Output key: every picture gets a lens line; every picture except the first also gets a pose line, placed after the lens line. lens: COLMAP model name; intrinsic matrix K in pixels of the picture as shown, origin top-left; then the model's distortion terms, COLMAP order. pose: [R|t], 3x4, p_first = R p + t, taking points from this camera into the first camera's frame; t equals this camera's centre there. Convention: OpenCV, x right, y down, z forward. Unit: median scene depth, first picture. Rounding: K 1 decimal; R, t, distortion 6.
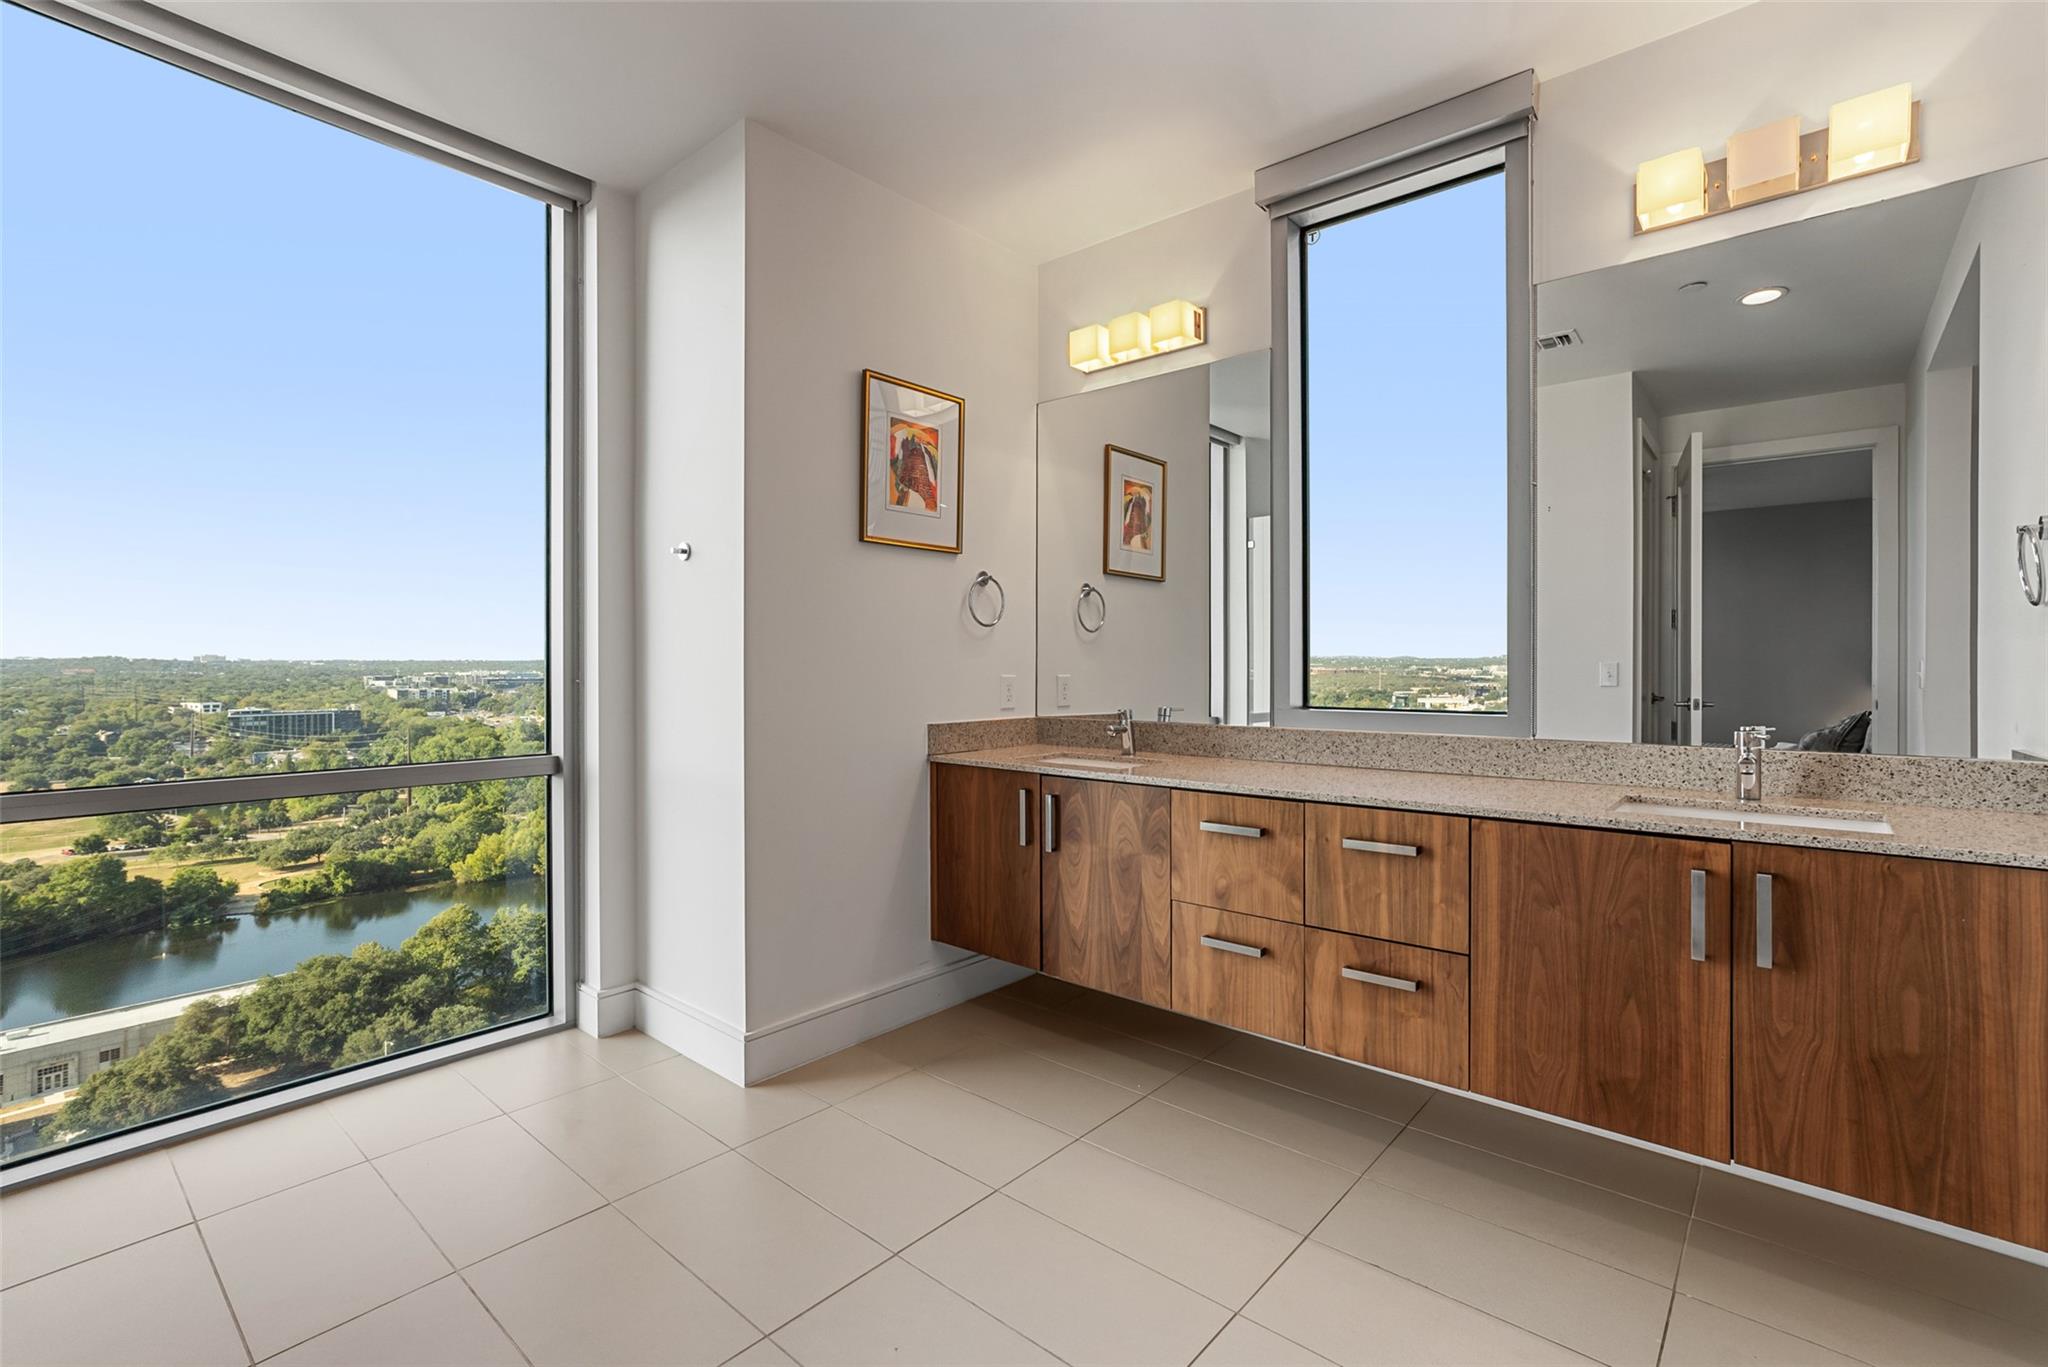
lens RADIAL K [[924.5, 0, 1008.0], [0, 924.5, 677.2], [0, 0, 1]] dist [0.001579, 0.001051]
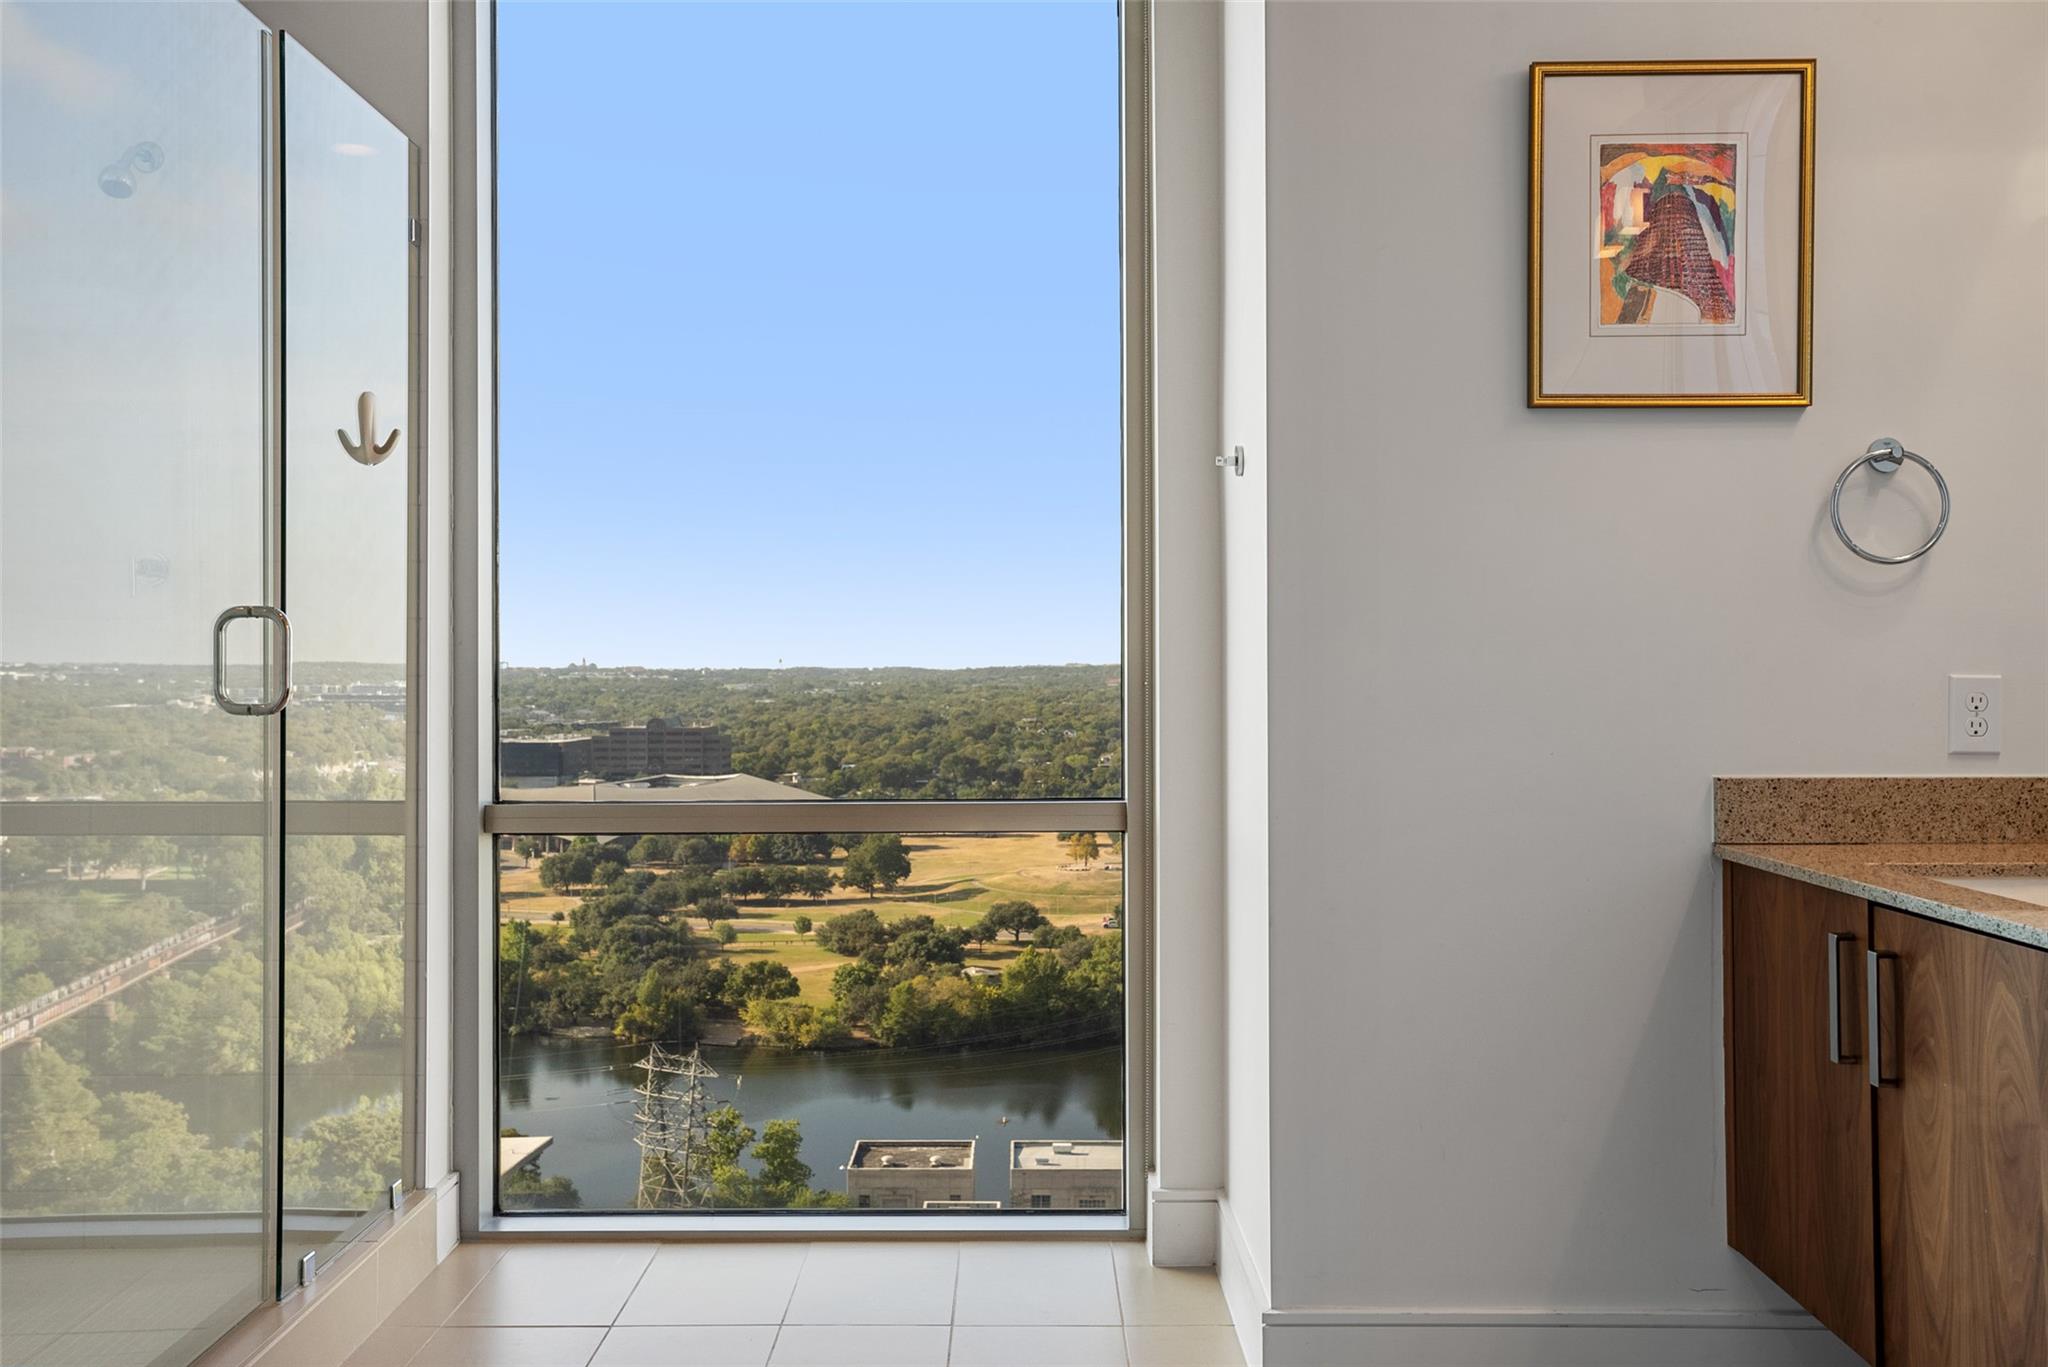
lens RADIAL K [[1738.4, 0, 1012.1], [0, 1738.4, 664.9], [0, 0, 1]] dist [-0.007771, 0.017331]
pose [[0.658590, -0.004652, -0.752488, 0.344177], [-0.009037, 0.999860, -0.014091, 0.008850], [0.752448, 0.016080, 0.658455, 0.155808]]
